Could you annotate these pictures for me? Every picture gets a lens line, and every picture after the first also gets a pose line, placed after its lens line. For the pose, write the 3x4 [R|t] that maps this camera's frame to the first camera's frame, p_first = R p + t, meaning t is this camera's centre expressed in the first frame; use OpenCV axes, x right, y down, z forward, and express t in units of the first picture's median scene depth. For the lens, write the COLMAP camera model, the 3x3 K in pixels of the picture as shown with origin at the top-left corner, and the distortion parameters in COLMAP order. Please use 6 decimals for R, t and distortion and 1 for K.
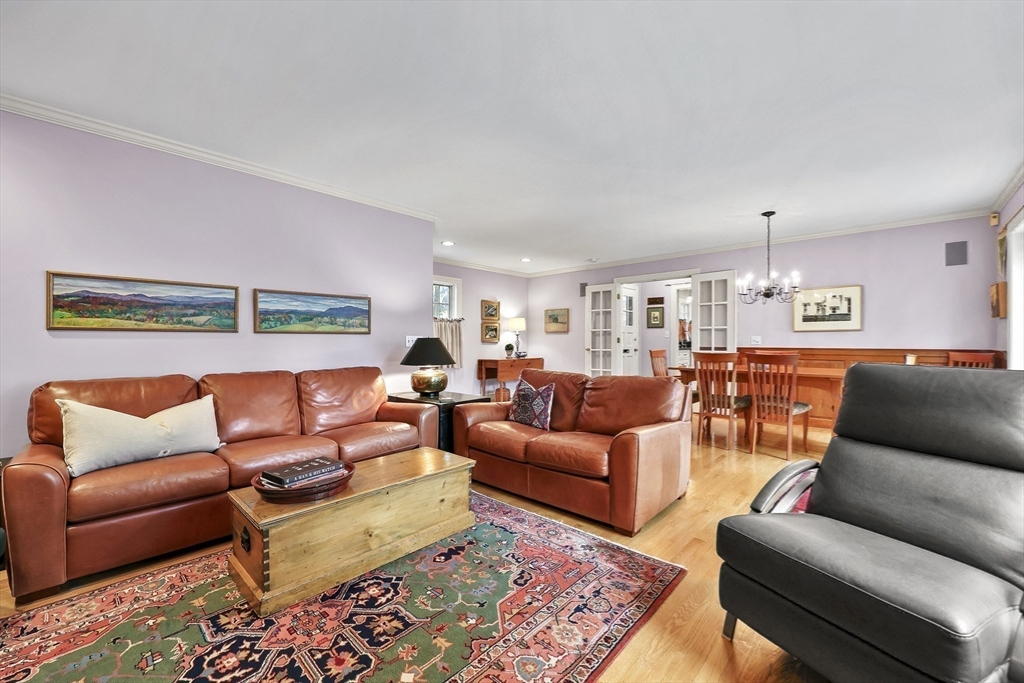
lens RADIAL K [[413.7, 0, 515.7], [0, 413.7, 339.6], [0, 0, 1]] dist [0.002213, 0.000044]
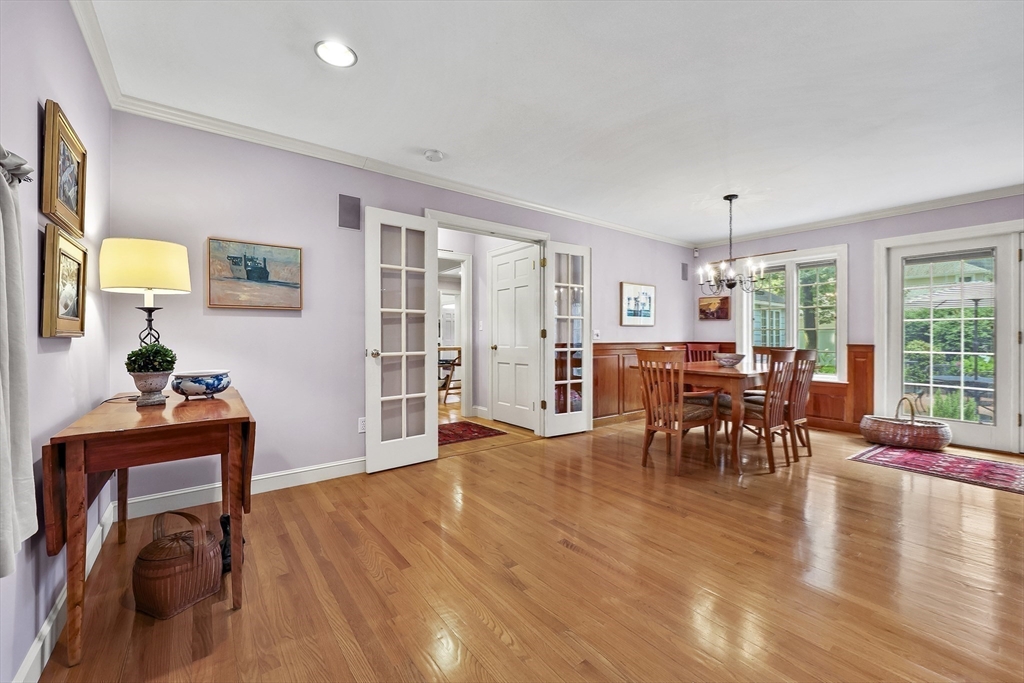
lens RADIAL K [[413.7, 0, 515.2], [0, 413.7, 338.7], [0, 0, 1]] dist [0.002213, 0.000044]
pose [[0.171346, -0.003471, 0.985205, -0.232310], [-0.002734, 0.999988, 0.003998, 0.005800], [-0.985207, -0.003378, 0.171334, 0.808004]]
